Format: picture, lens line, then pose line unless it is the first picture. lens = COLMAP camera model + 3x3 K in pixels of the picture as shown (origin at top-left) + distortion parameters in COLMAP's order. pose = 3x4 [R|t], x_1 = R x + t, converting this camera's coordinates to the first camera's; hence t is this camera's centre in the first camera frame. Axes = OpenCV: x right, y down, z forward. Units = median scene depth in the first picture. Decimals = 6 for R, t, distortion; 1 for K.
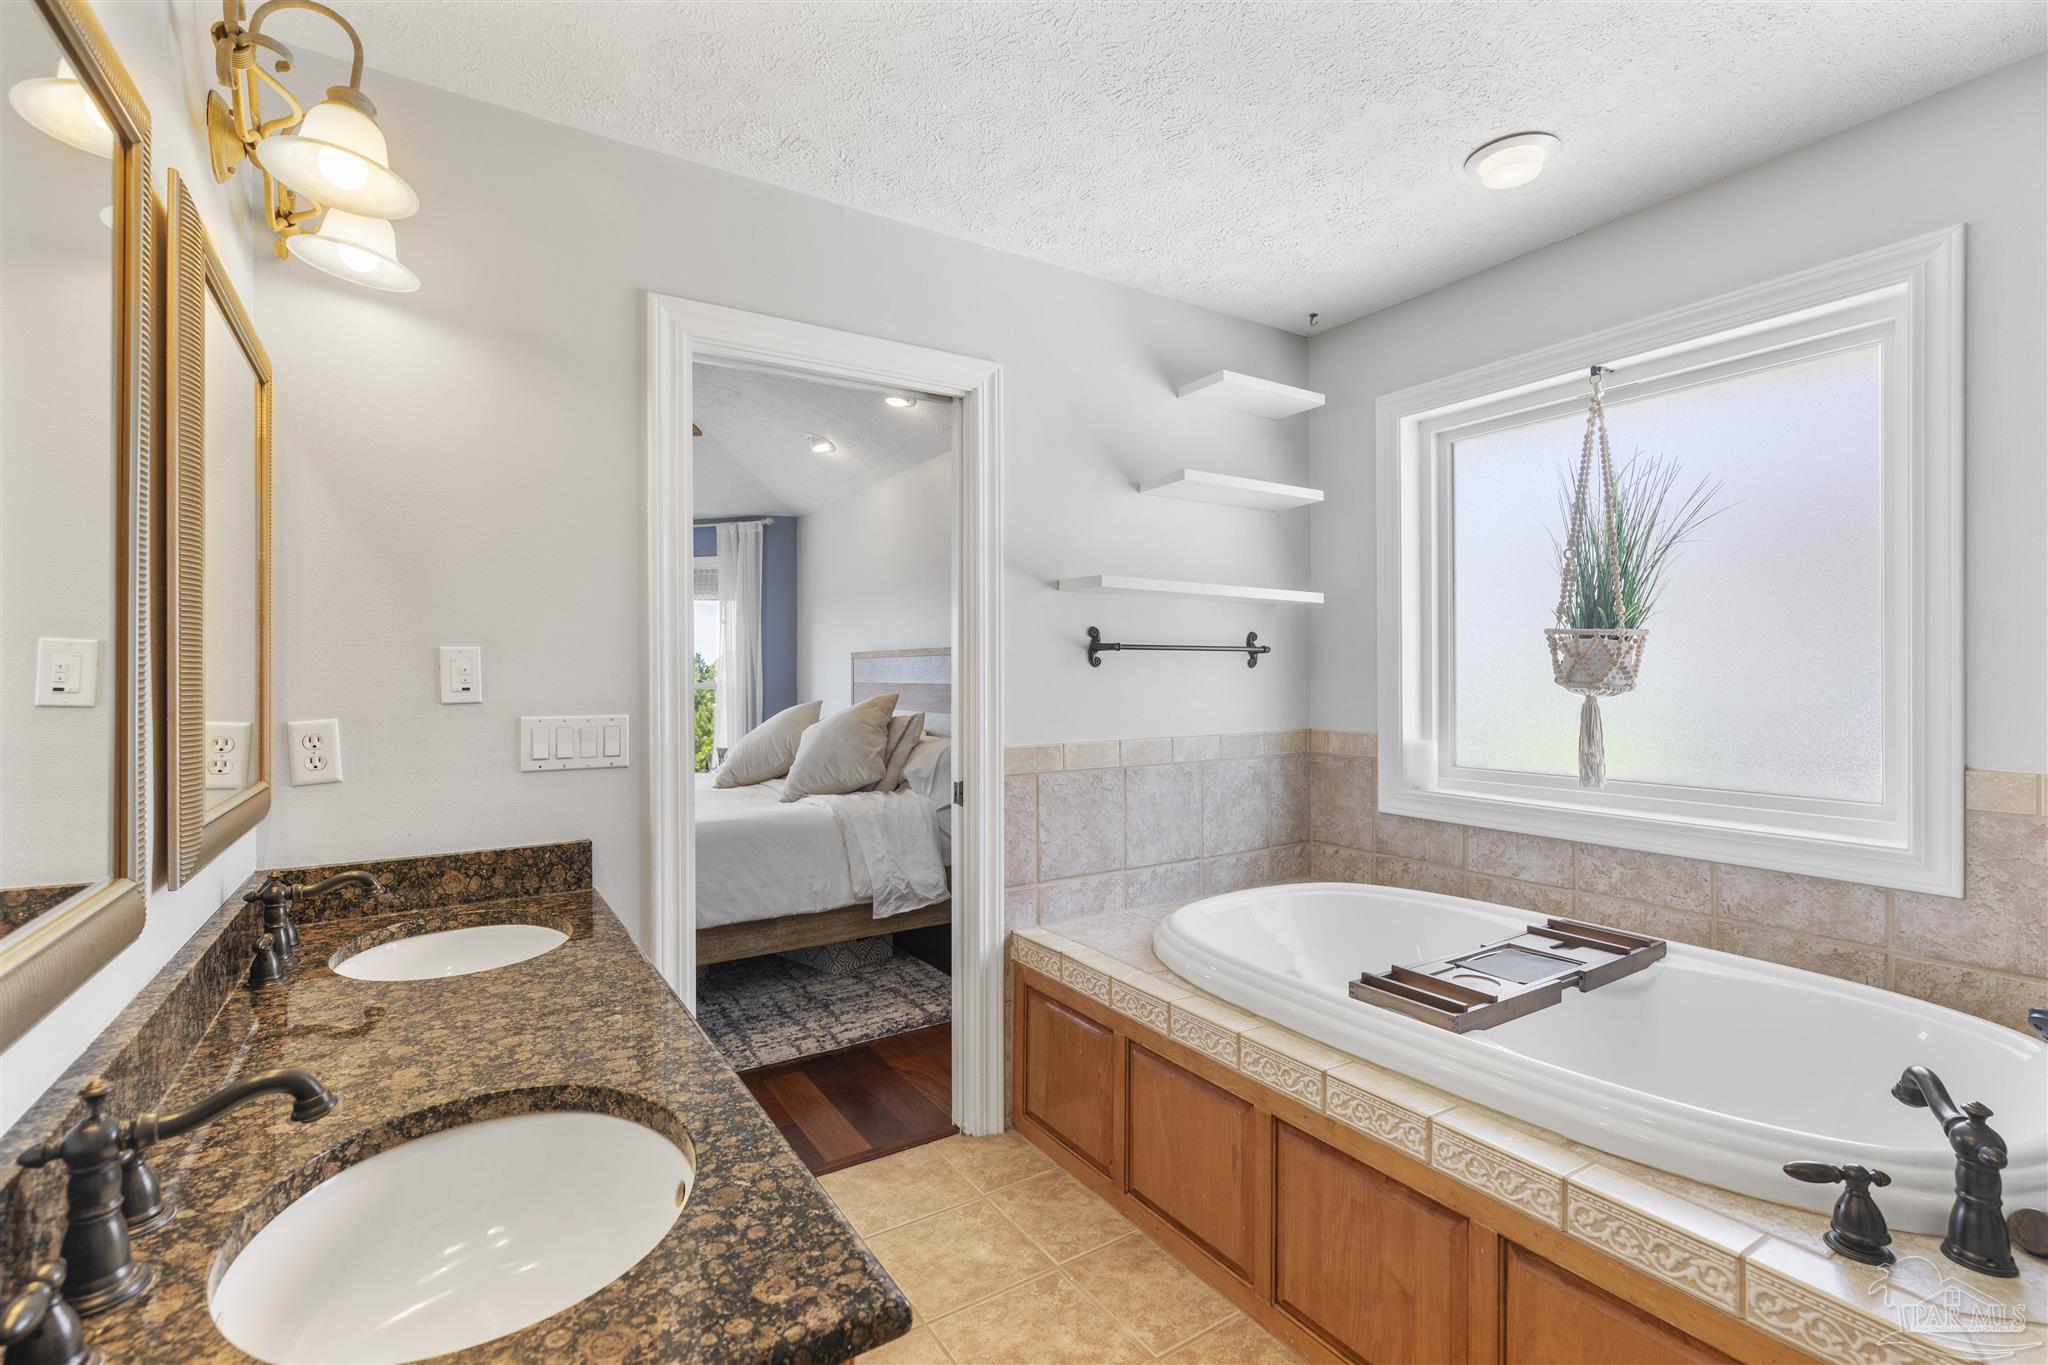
lens RADIAL K [[915.5, 0, 1024.6], [0, 915.5, 673.2], [0, 0, 1]] dist [0.001423, 0.000221]
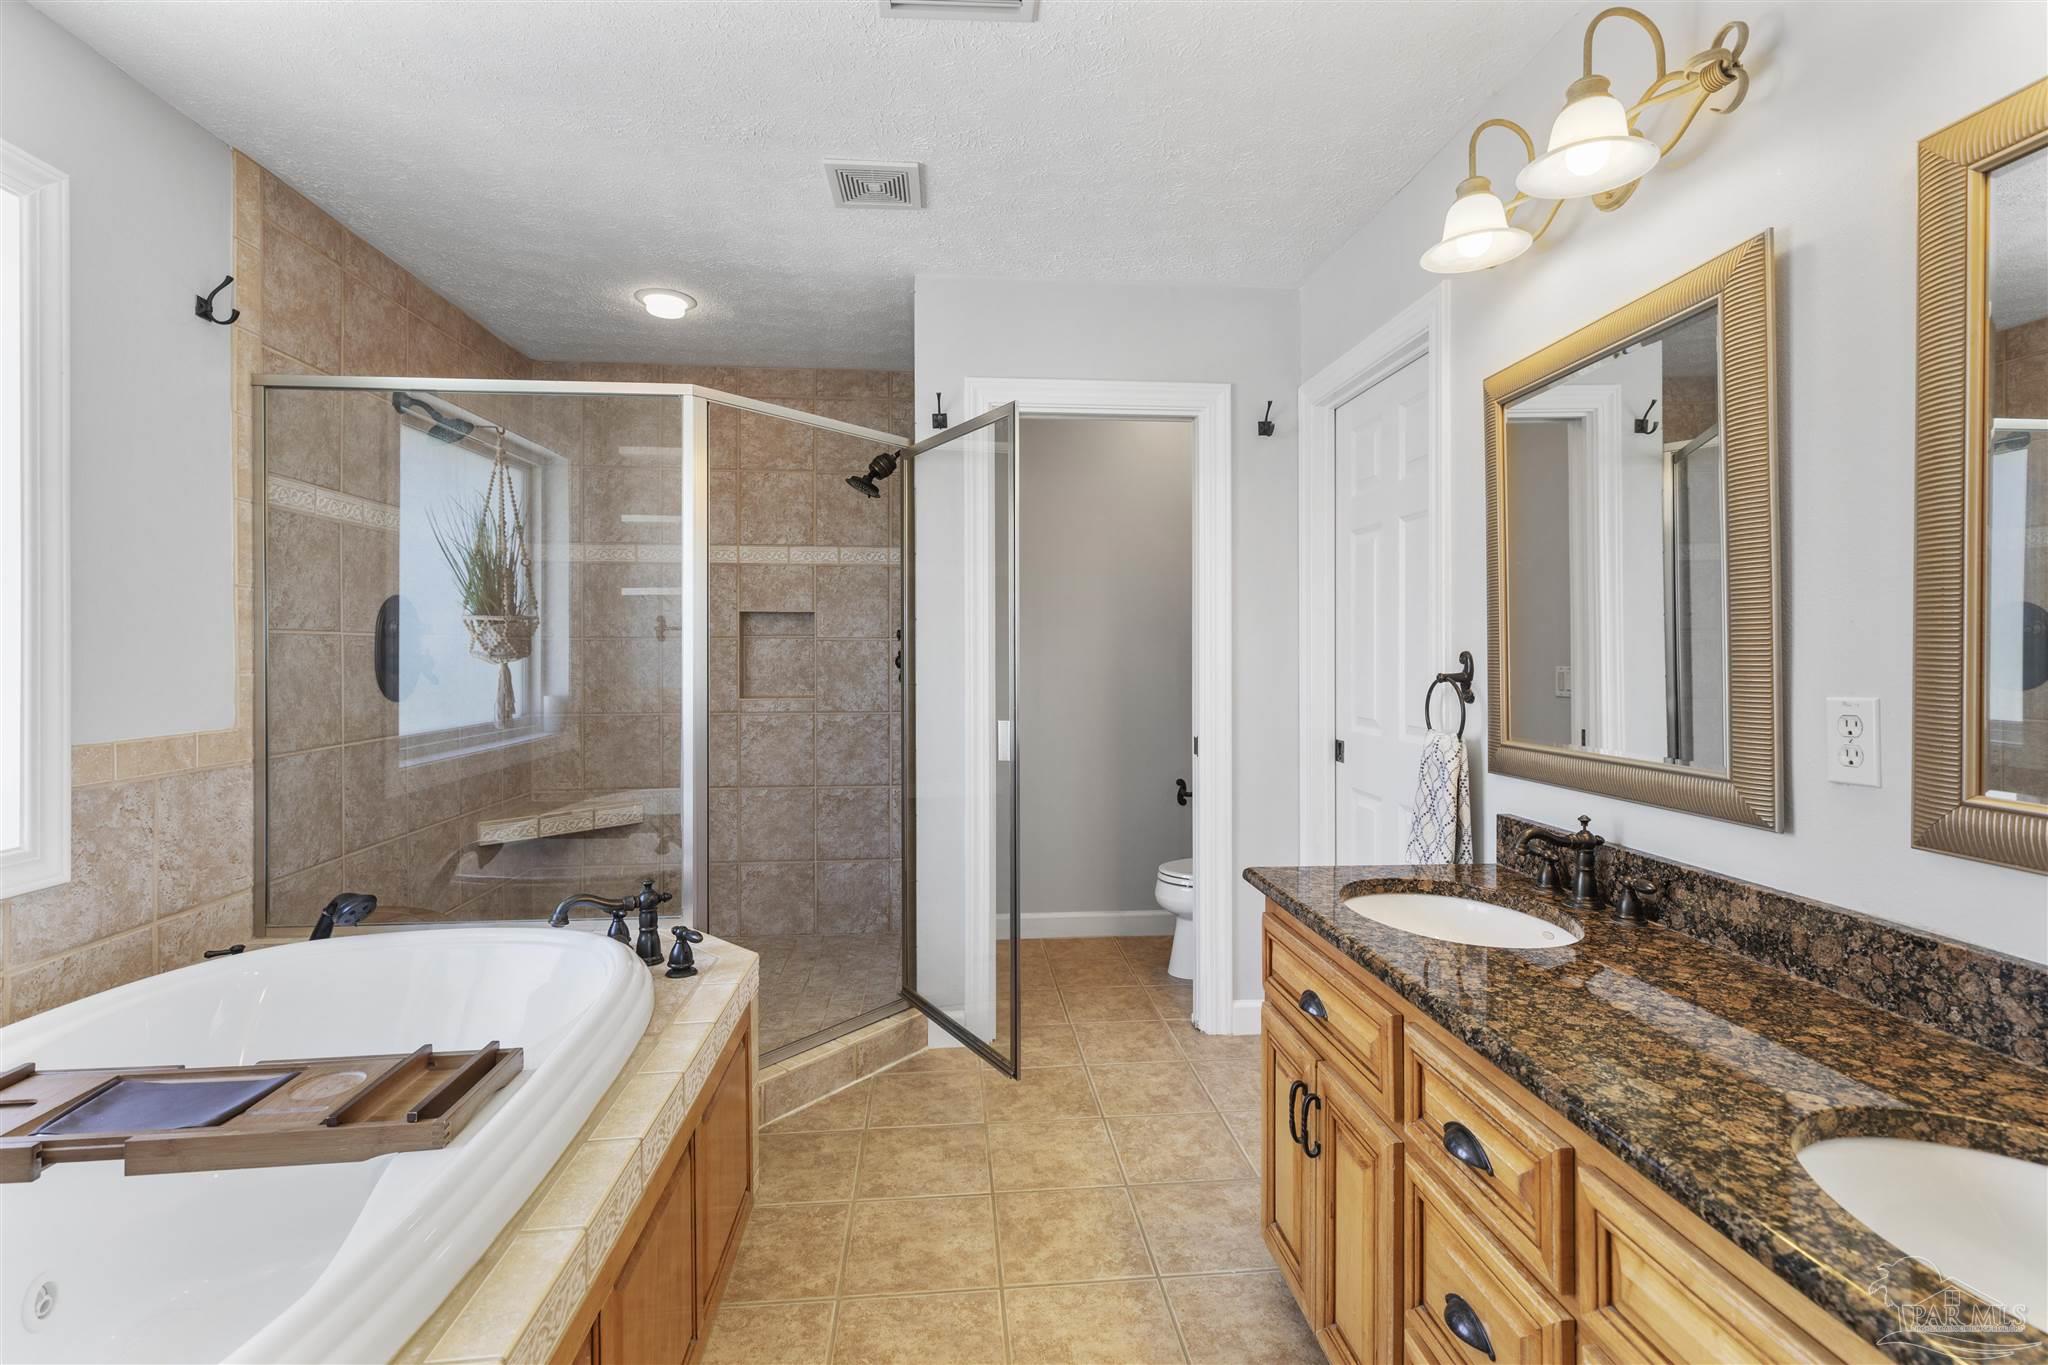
lens RADIAL K [[927.4, 0, 1028.2], [0, 927.4, 642.3], [0, 0, 1]] dist [0.003622, -0.000013]
pose [[-0.891279, 0.008188, 0.453381, -0.228516], [0.000620, 0.999858, -0.016838, 0.009991], [-0.453454, -0.014726, -0.891158, 1.051426]]
